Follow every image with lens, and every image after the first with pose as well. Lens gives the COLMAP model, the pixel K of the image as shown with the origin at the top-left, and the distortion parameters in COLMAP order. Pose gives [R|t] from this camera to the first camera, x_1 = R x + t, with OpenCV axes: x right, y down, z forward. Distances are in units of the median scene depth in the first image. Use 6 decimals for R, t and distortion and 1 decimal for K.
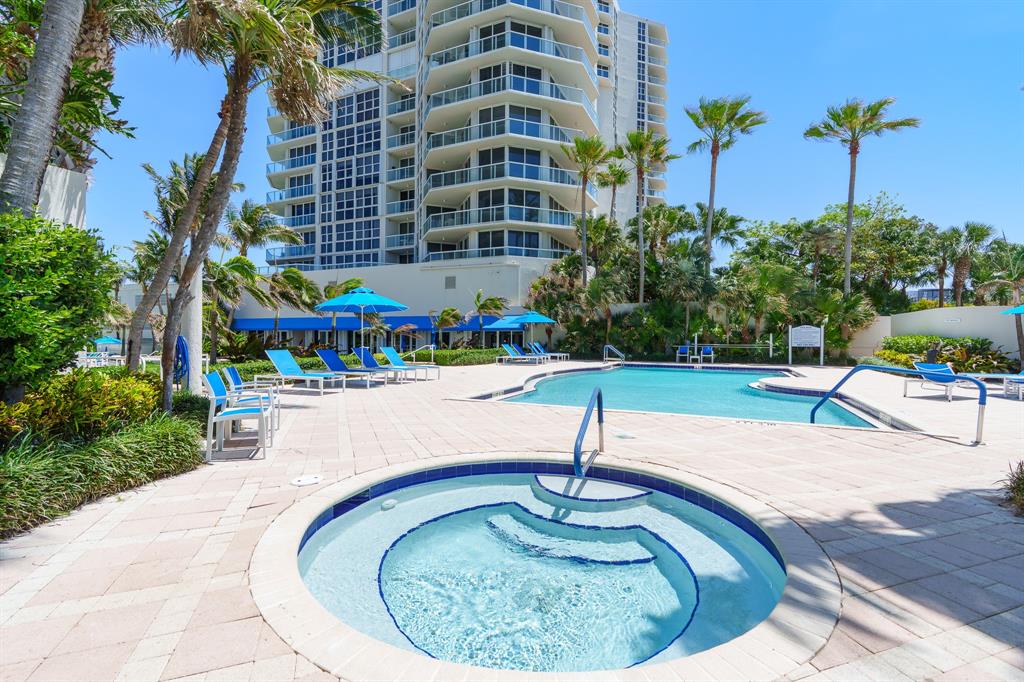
lens RADIAL K [[480.6, 0, 512.0], [0, 480.6, 341.0], [0, 0, 1]] dist [-0.004515, -0.000017]
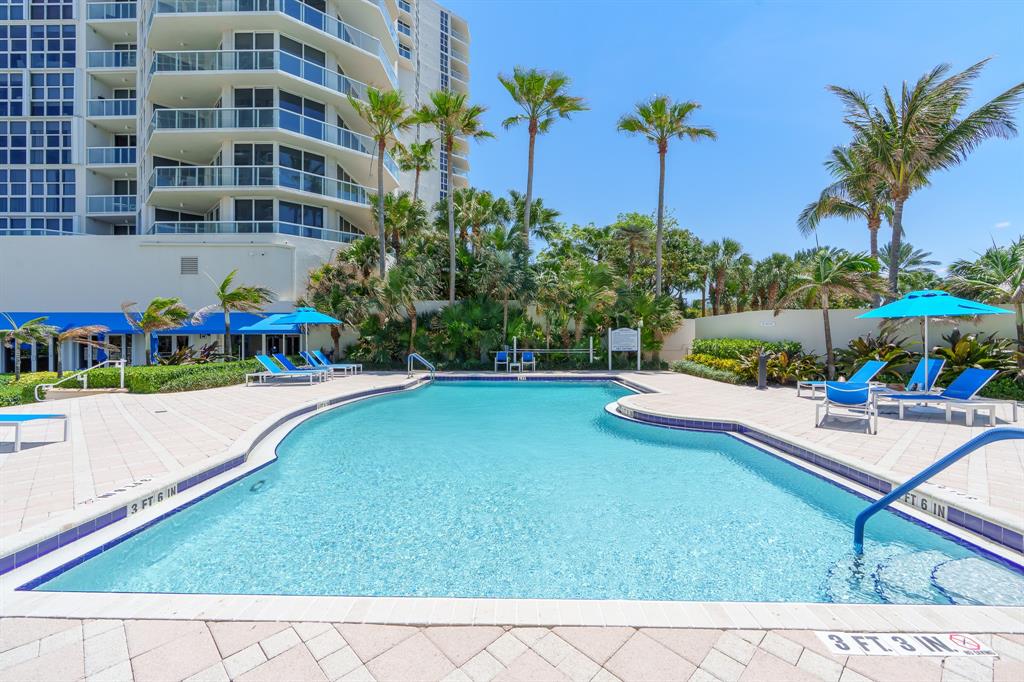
lens RADIAL K [[480.6, 0, 512.0], [0, 480.6, 341.0], [0, 0, 1]] dist [-0.004515, -0.000017]
pose [[0.919545, -0.008255, 0.392898, 0.034269], [0.008407, 0.999964, 0.001333, -0.008460], [-0.392895, 0.002077, 0.919581, 0.183632]]
